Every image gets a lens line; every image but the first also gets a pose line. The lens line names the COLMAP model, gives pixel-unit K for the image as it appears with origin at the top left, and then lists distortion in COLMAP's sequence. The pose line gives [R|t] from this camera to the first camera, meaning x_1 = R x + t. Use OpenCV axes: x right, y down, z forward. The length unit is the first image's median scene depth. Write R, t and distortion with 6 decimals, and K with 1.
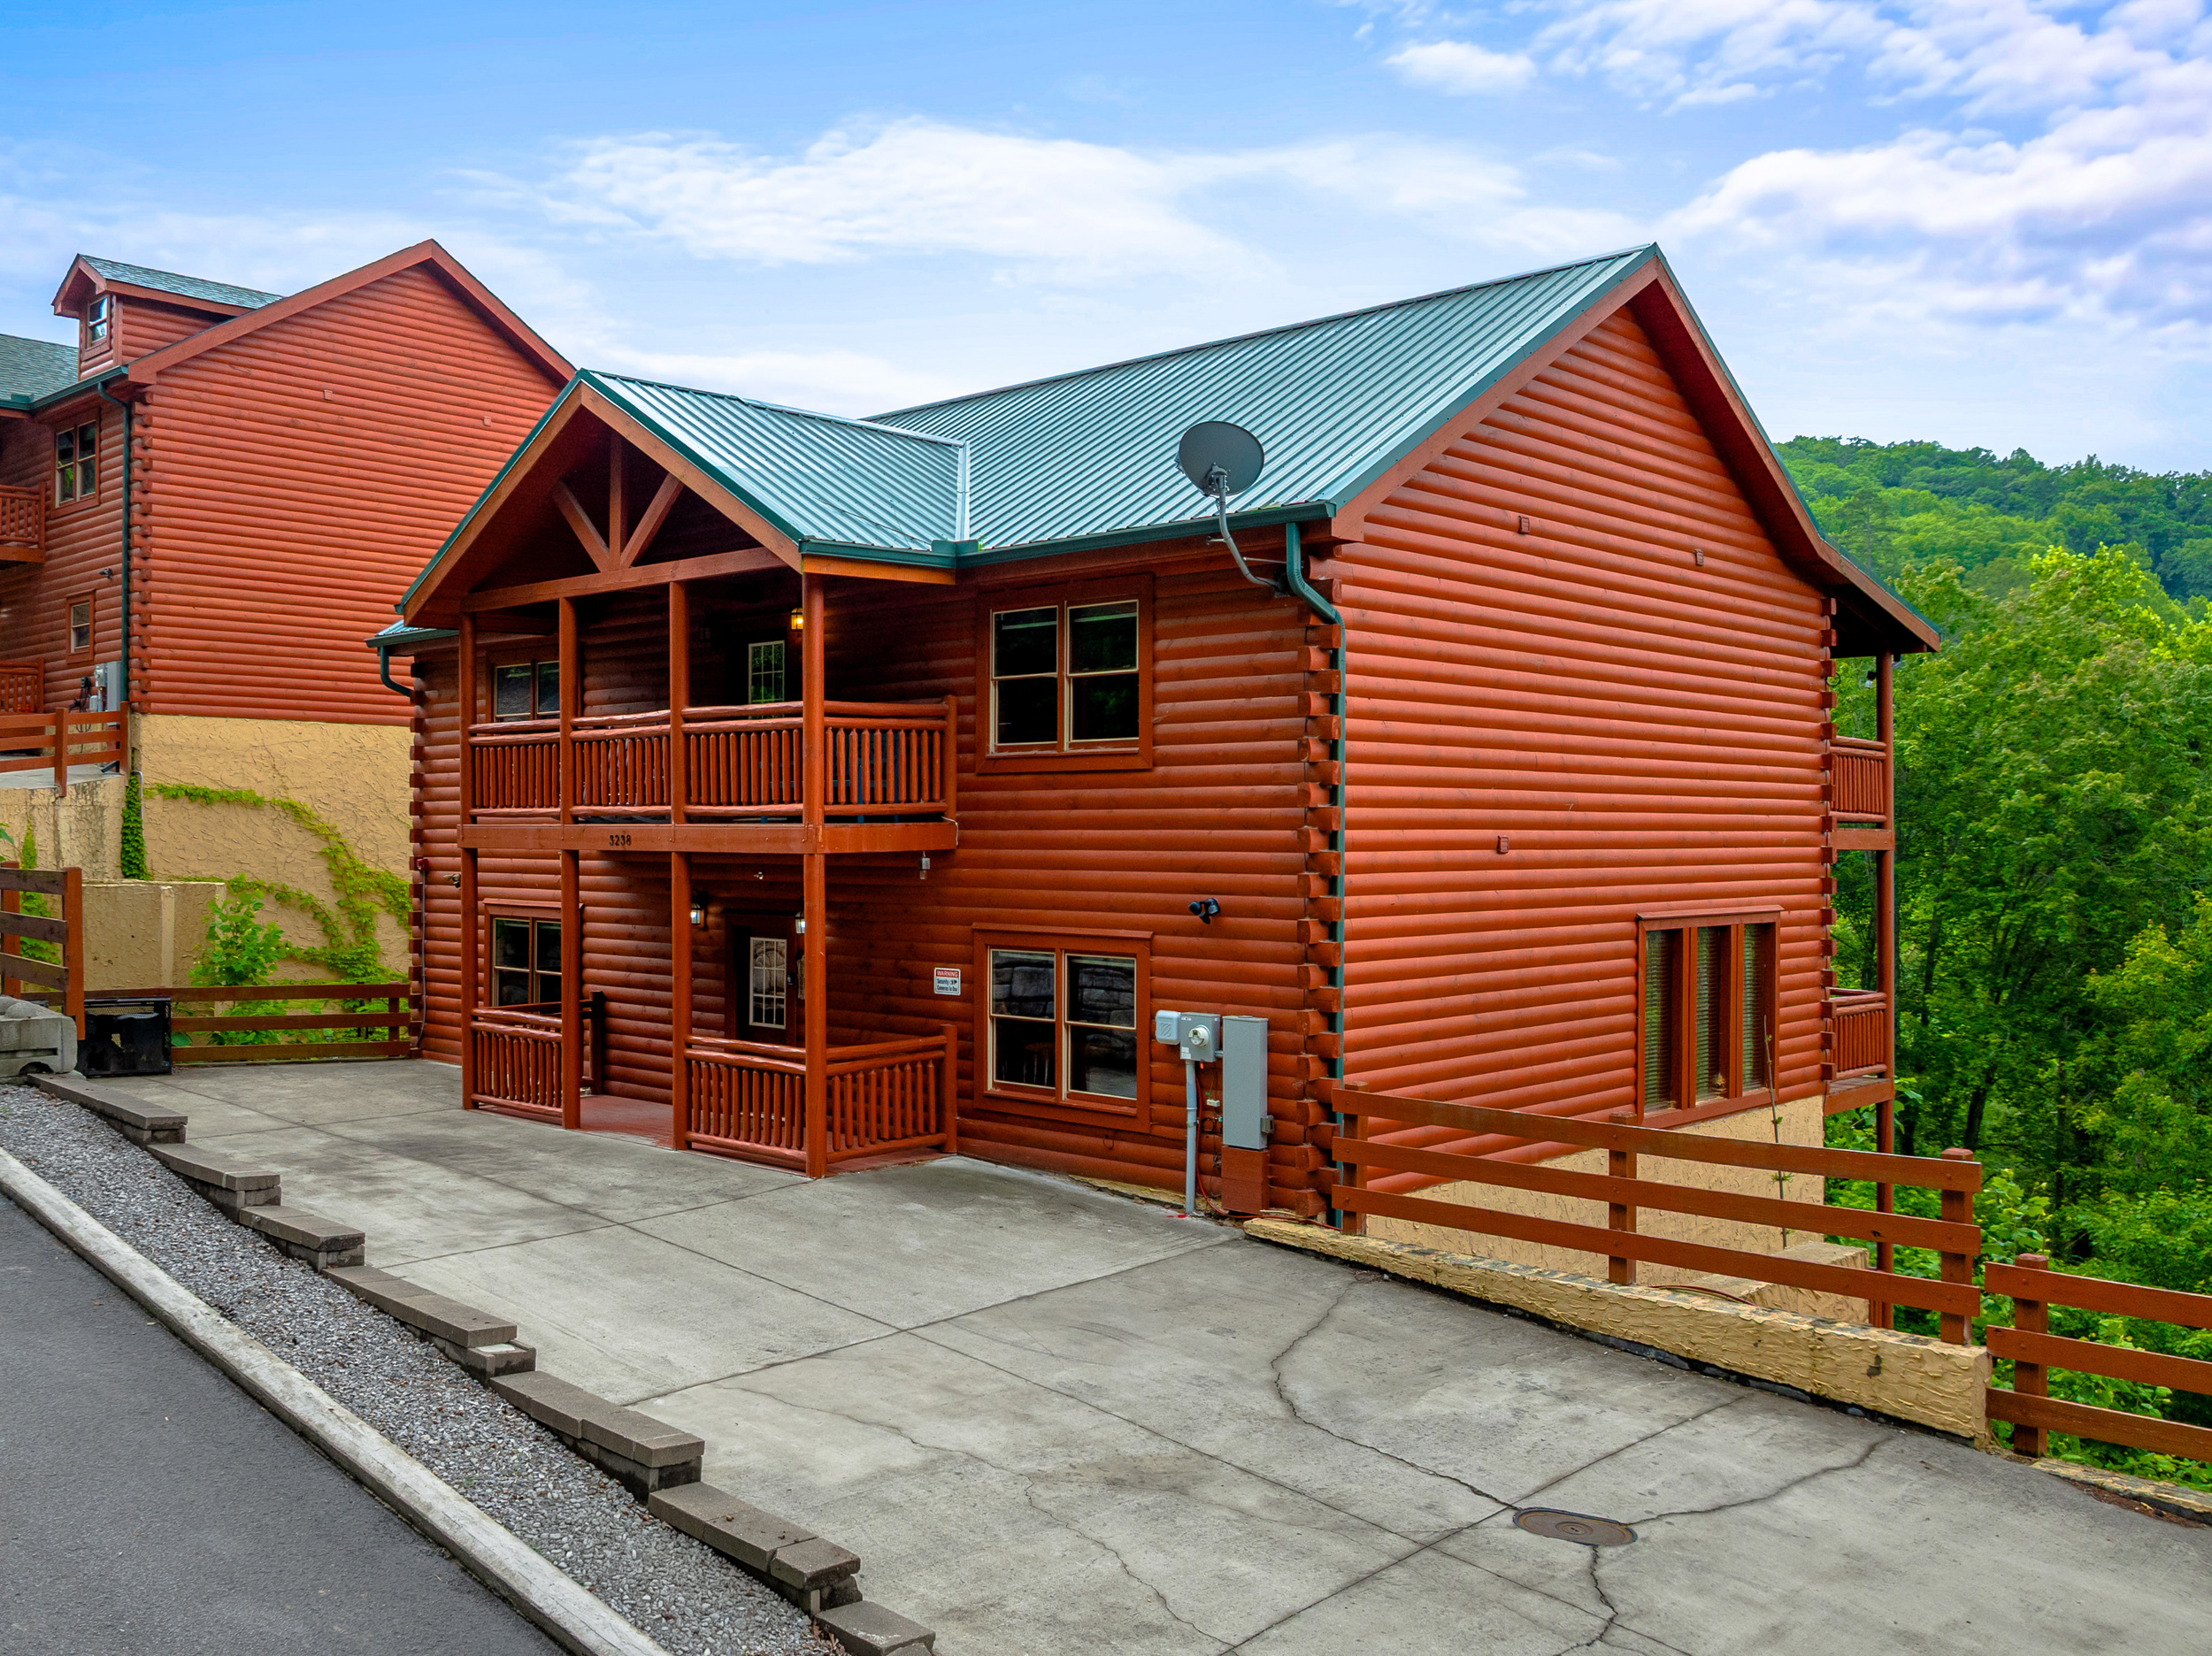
lens RADIAL K [[1909.6, 0, 1106.0], [0, 1909.6, 828.0], [0, 0, 1]] dist [-0.002642, -0.001161]
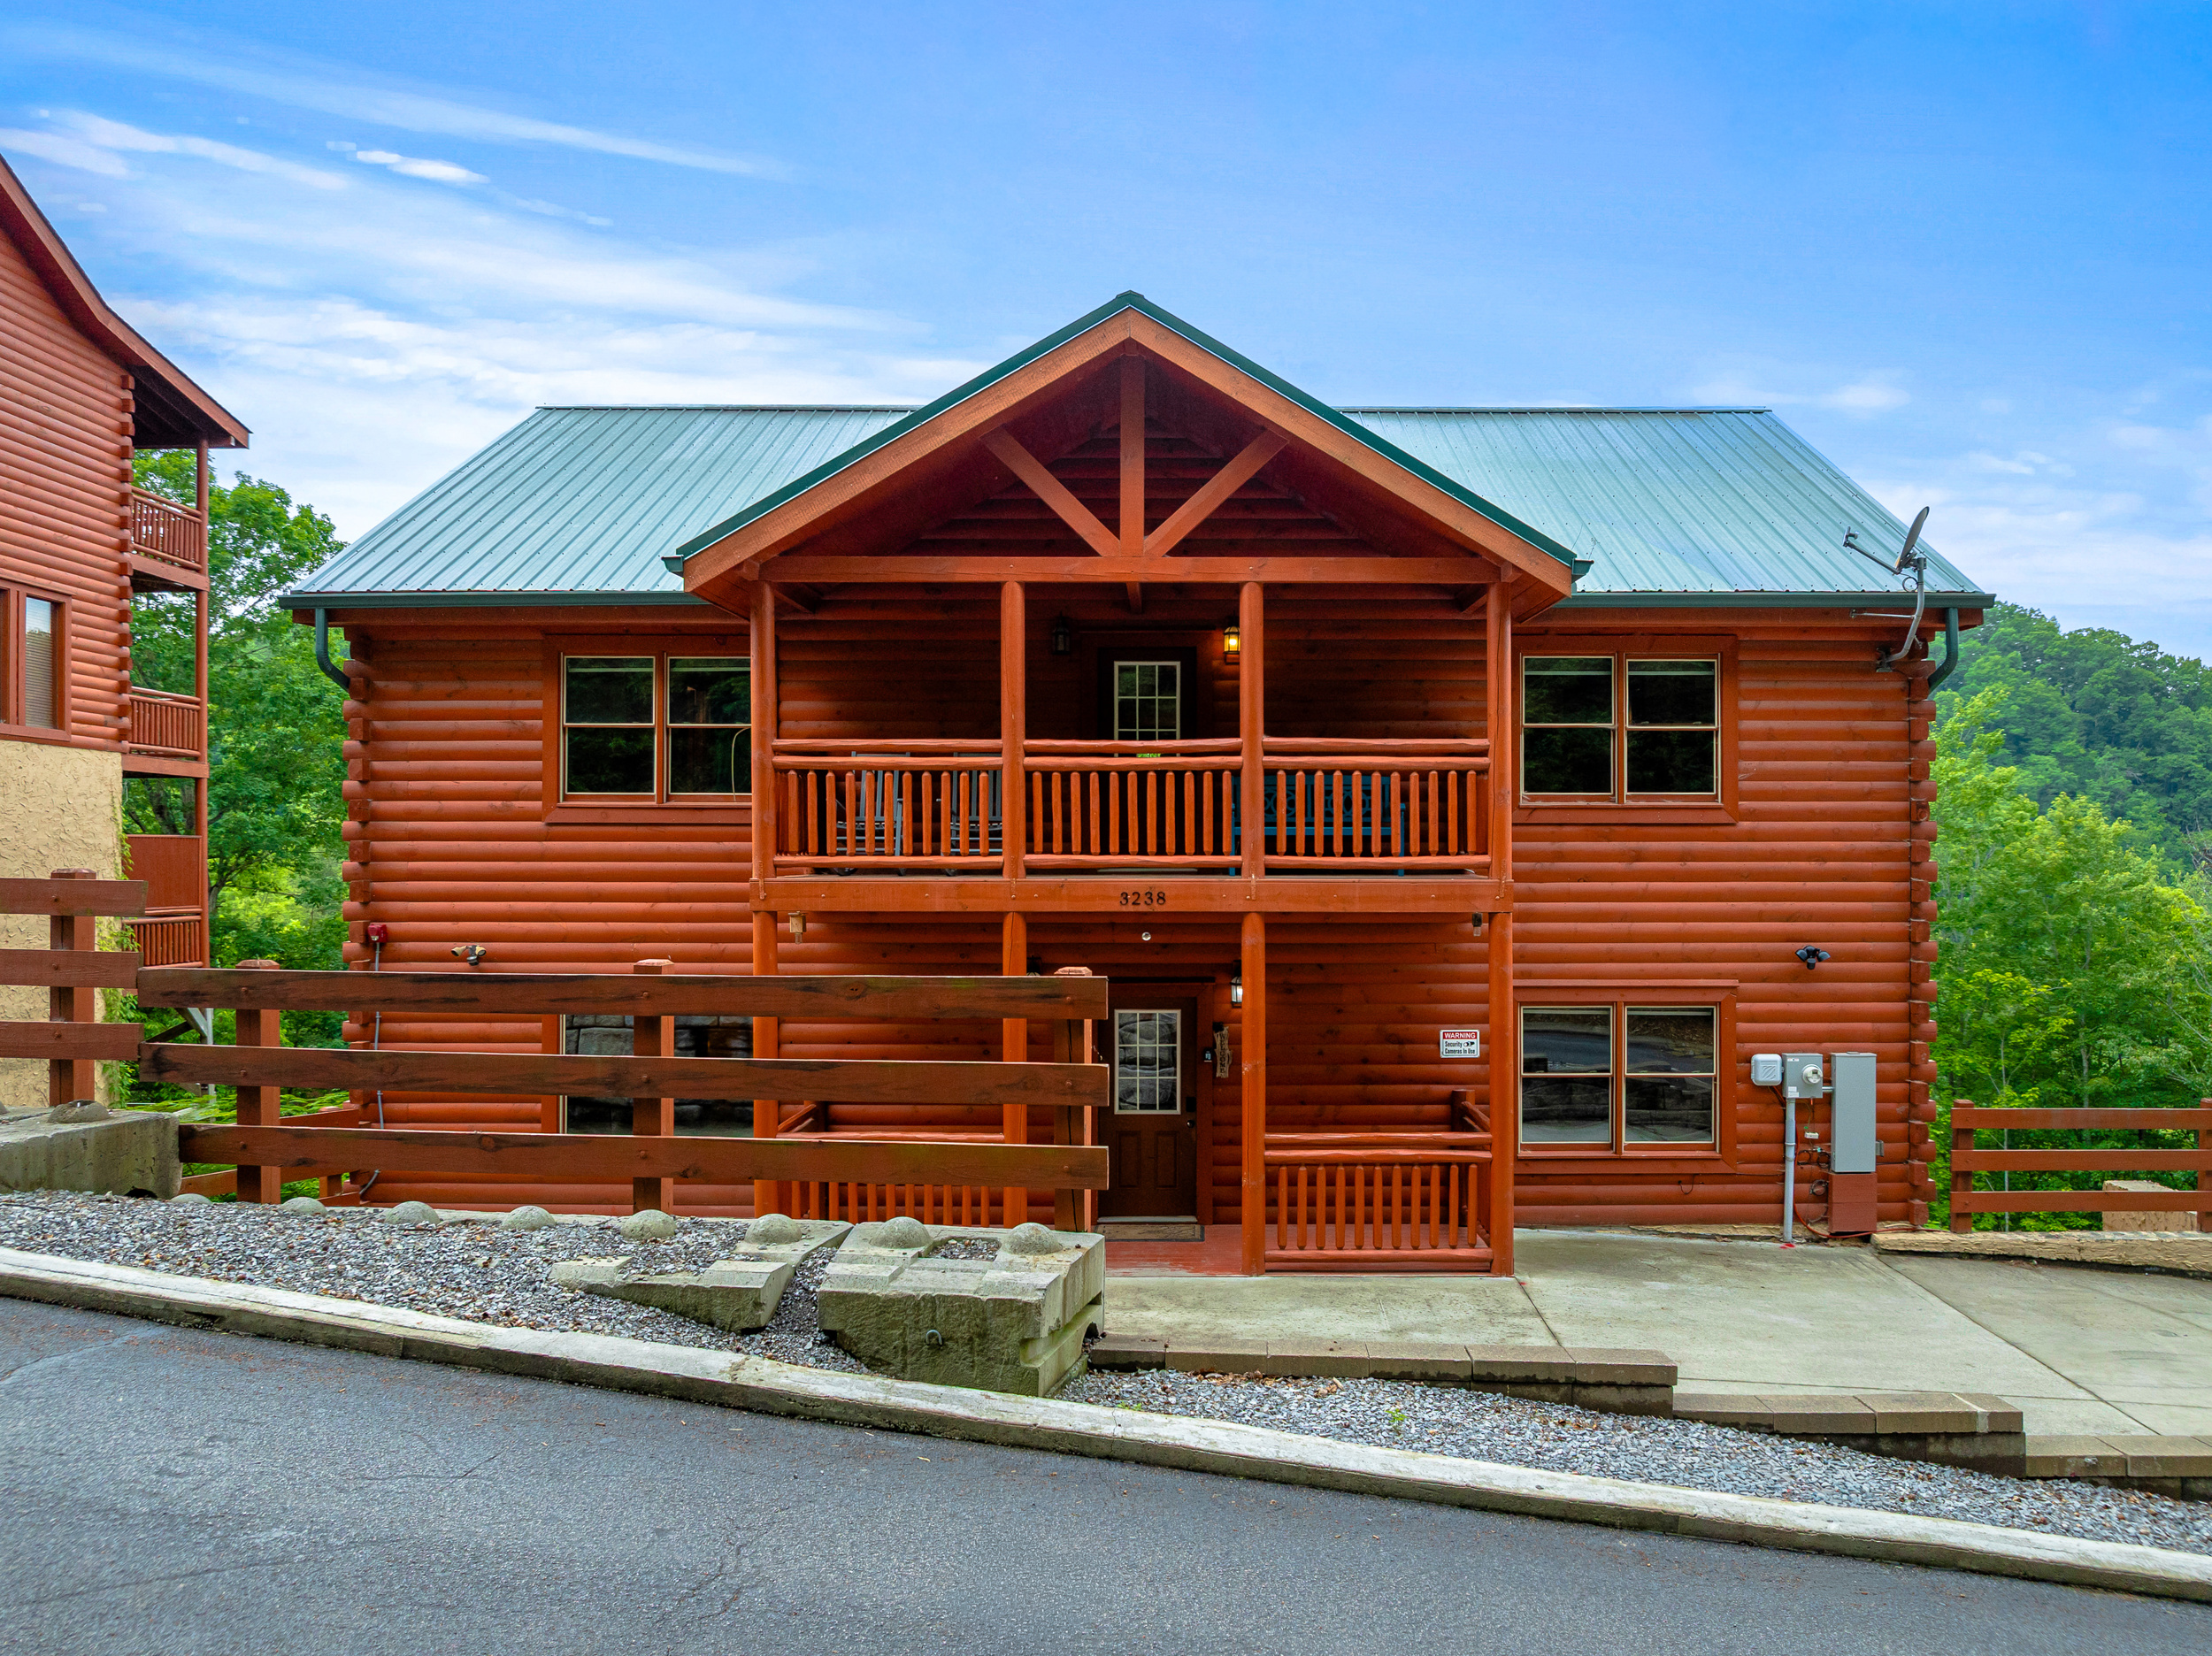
lens RADIAL K [[1528.8, 0, 1108.3], [0, 1528.8, 877.6], [0, 0, 1]] dist [-0.037681, -0.002858]
pose [[0.739881, -0.004940, 0.672720, -0.769525], [0.001417, 0.999982, 0.005784, -0.006490], [-0.672736, -0.003327, 0.739875, 0.603473]]
